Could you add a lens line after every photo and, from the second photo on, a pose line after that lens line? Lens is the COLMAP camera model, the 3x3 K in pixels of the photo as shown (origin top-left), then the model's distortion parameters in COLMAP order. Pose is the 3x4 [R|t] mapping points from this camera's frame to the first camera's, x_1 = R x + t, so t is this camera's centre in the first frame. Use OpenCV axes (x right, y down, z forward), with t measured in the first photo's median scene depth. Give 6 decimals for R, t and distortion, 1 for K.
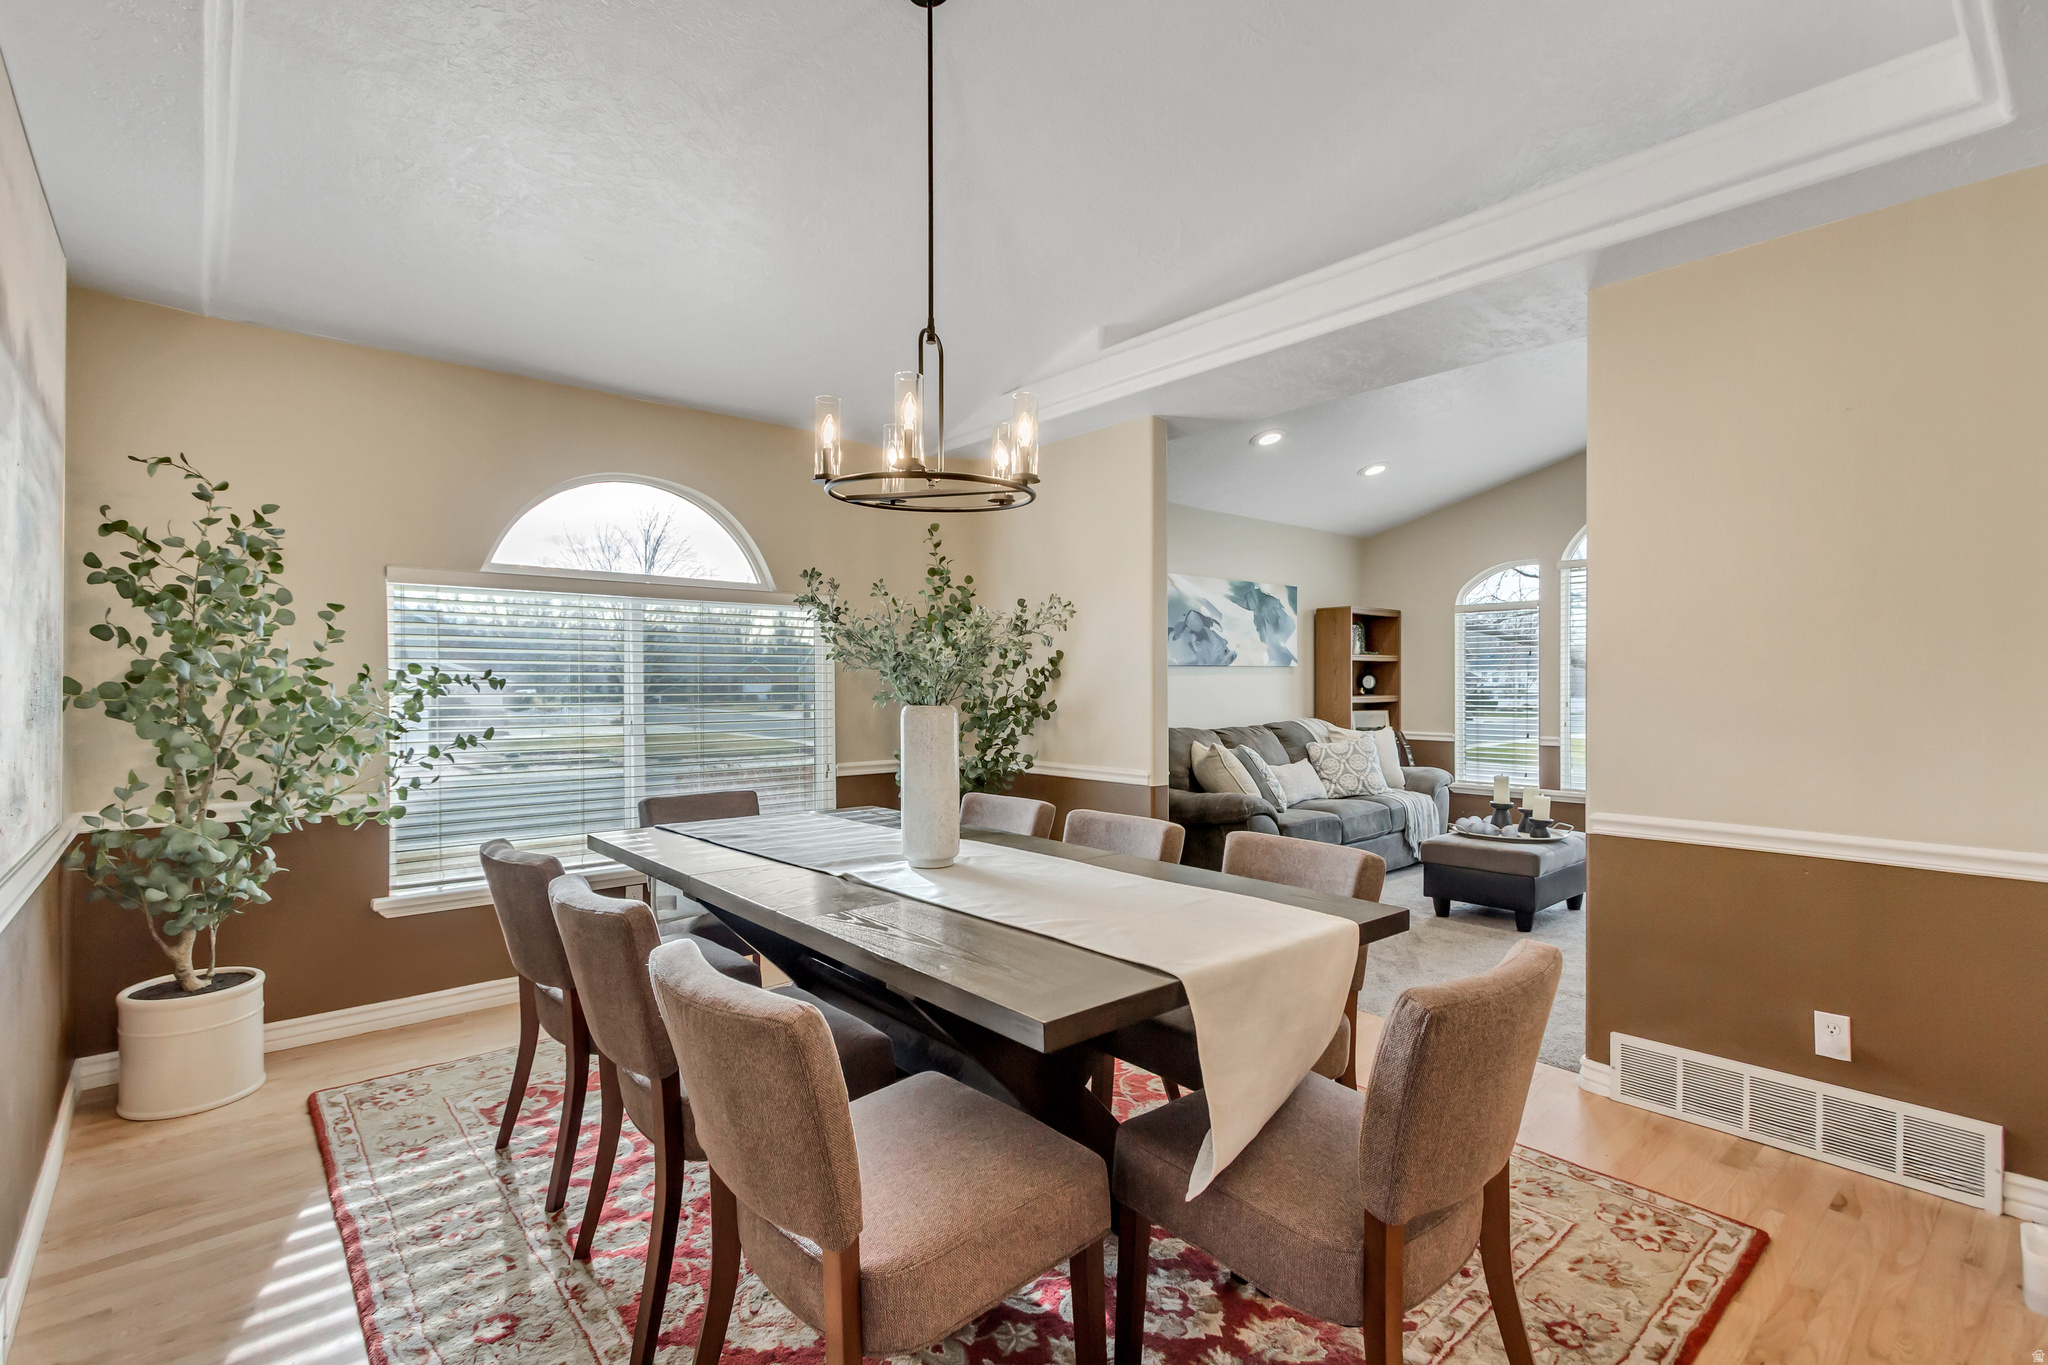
lens RADIAL K [[945.6, 0, 1011.0], [0, 945.6, 691.7], [0, 0, 1]] dist [0.014487, -0.006331]
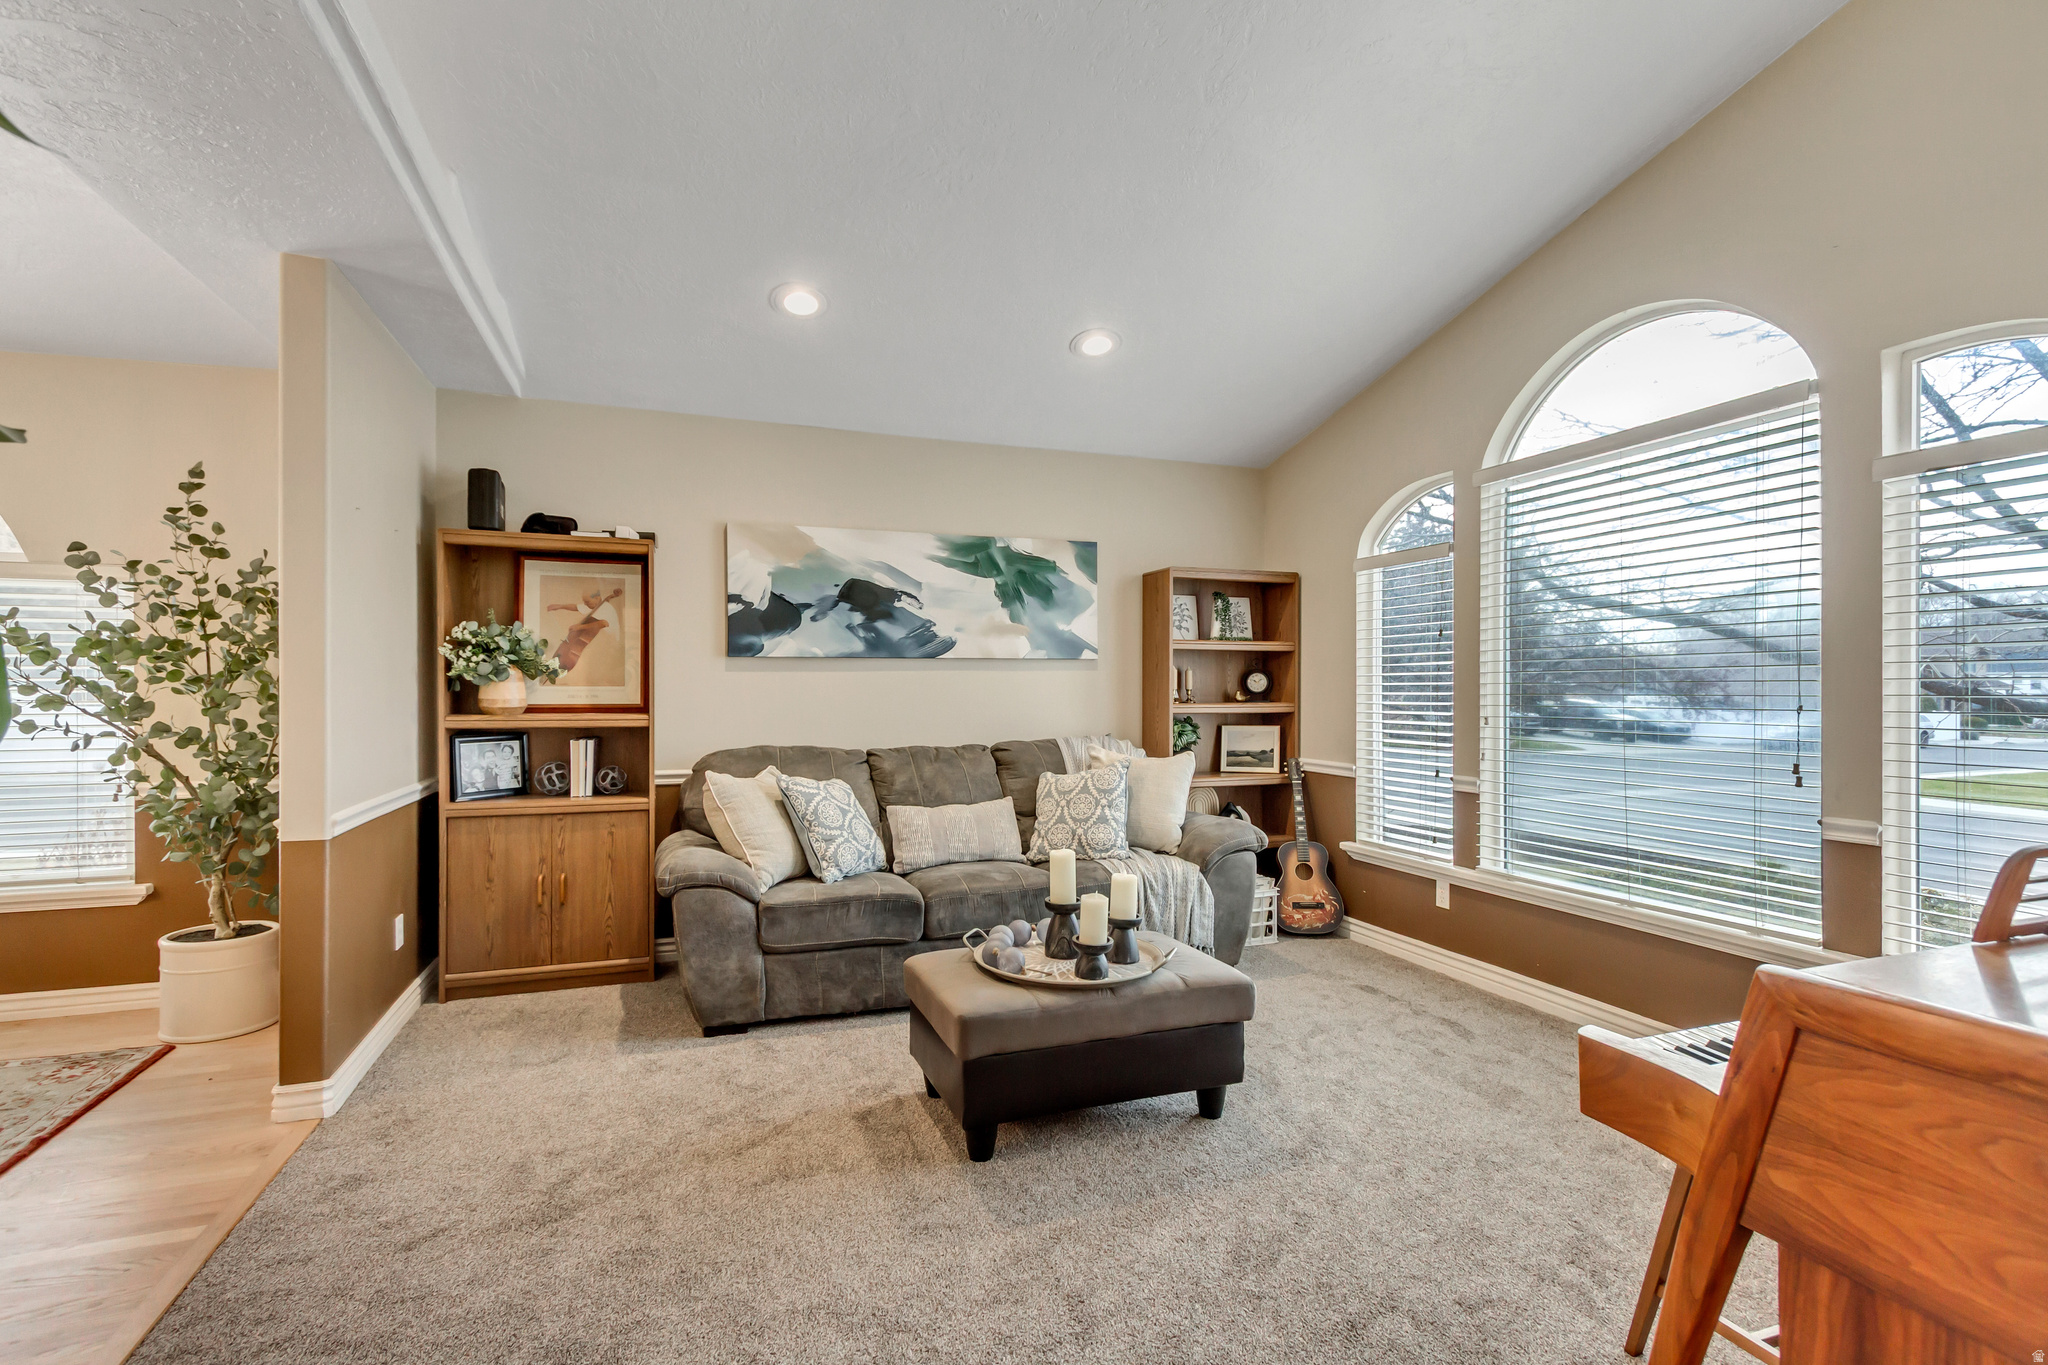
lens RADIAL K [[945.6, 0, 1011.0], [0, 945.6, 691.7], [0, 0, 1]] dist [0.014487, -0.006331]
pose [[0.932332, 0.003446, -0.361588, 0.526042], [-0.005575, 0.999973, -0.004843, 0.000473], [0.361562, 0.006531, 0.932325, 0.369526]]
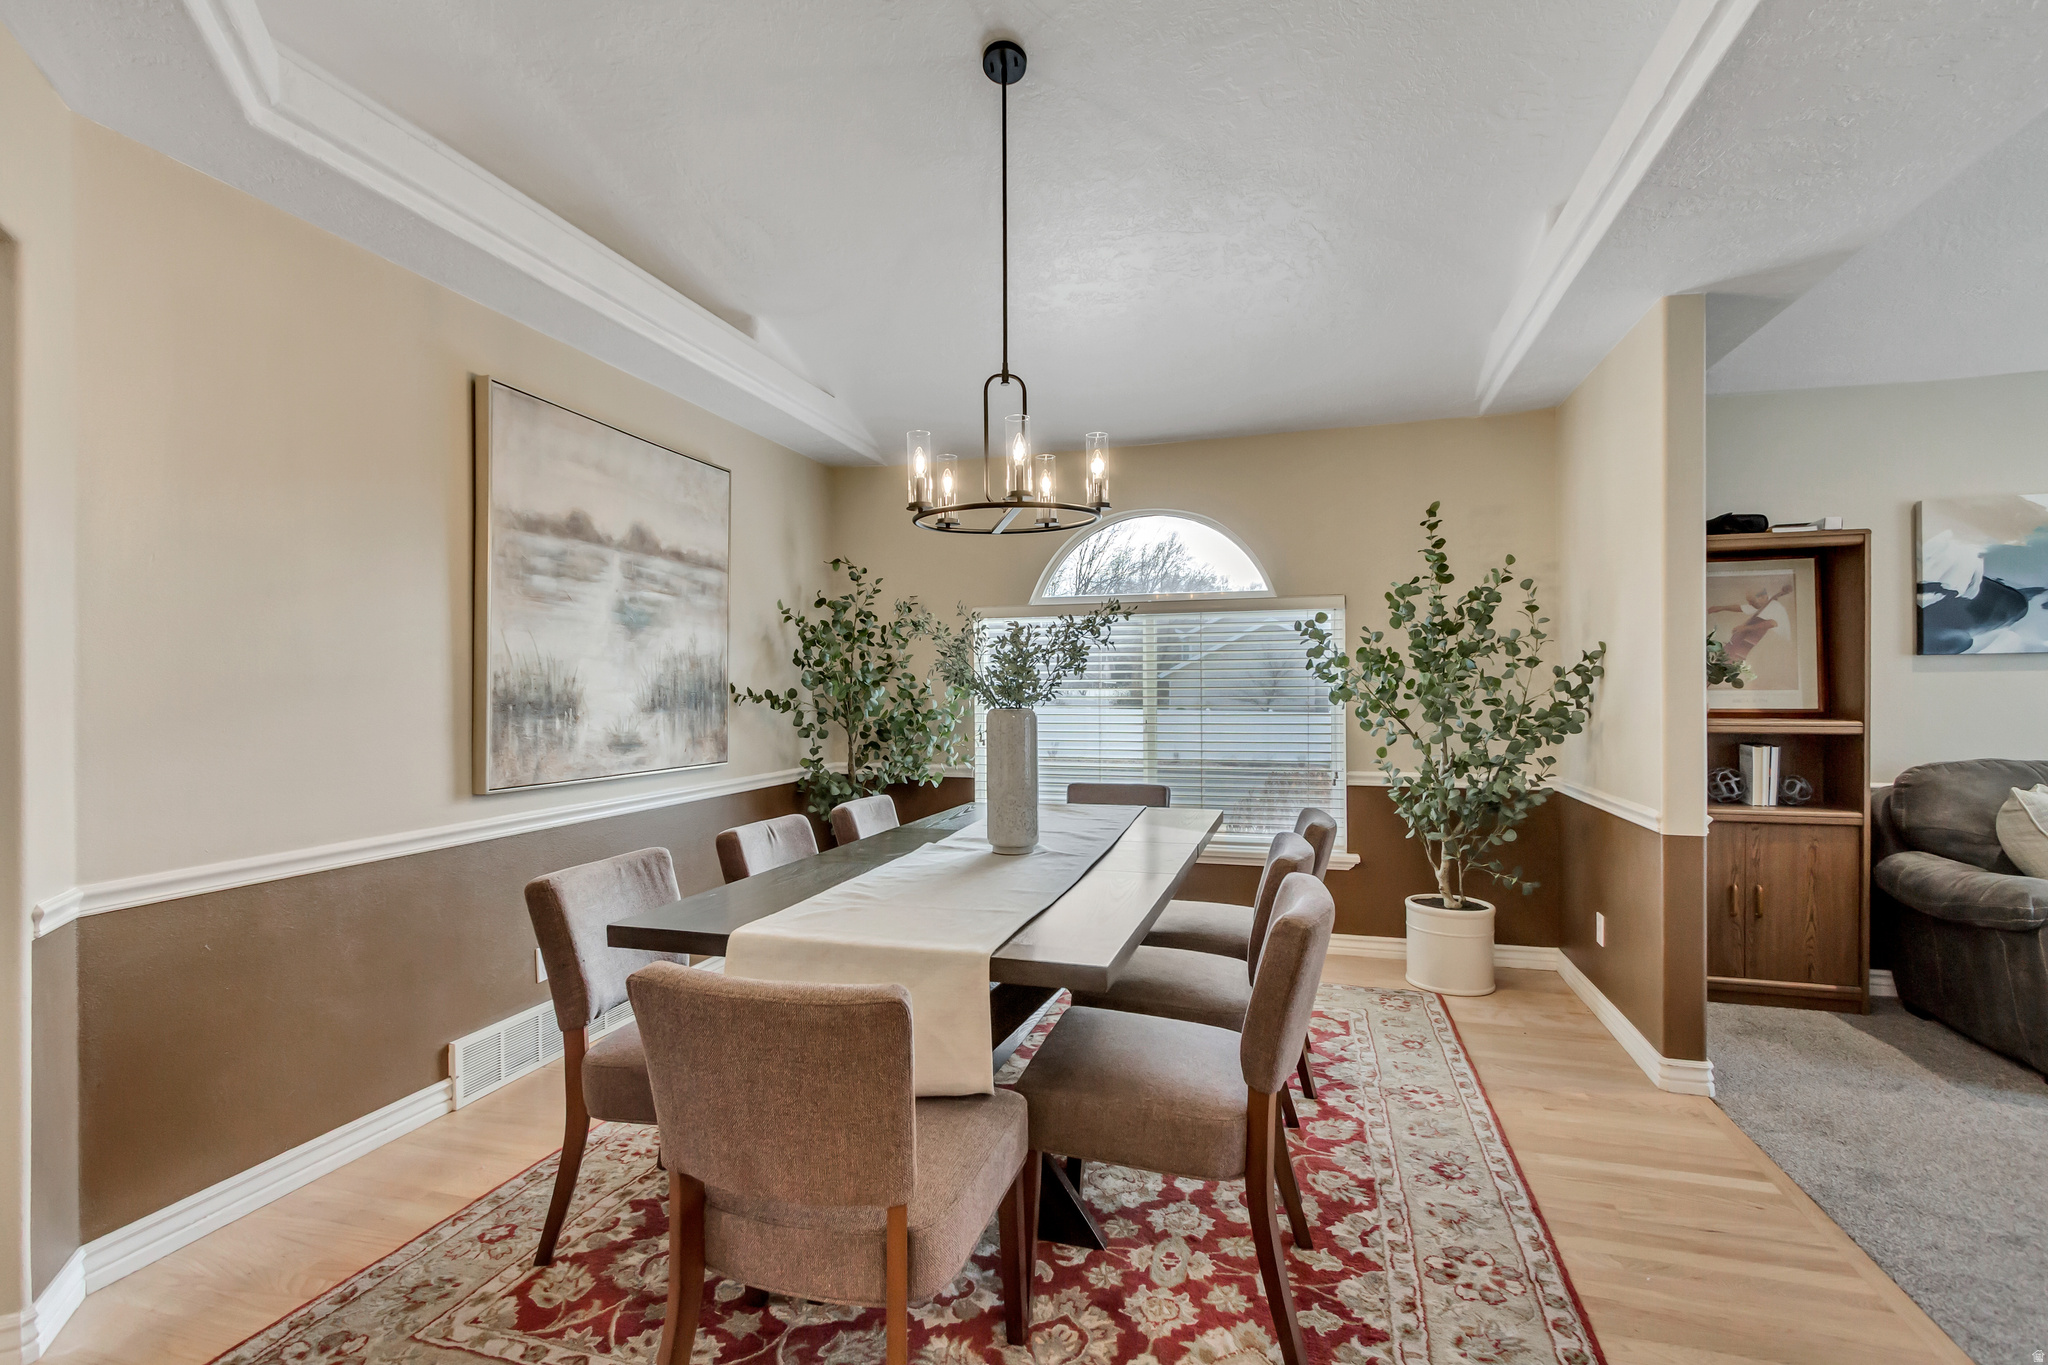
lens RADIAL K [[945.6, 0, 1011.0], [0, 945.6, 691.7], [0, 0, 1]] dist [0.014487, -0.006331]
pose [[0.529708, -0.001919, -0.848178, 0.308184], [-0.003718, 0.999983, -0.004584, 0.000932], [0.848172, 0.005582, 0.529692, 0.146569]]
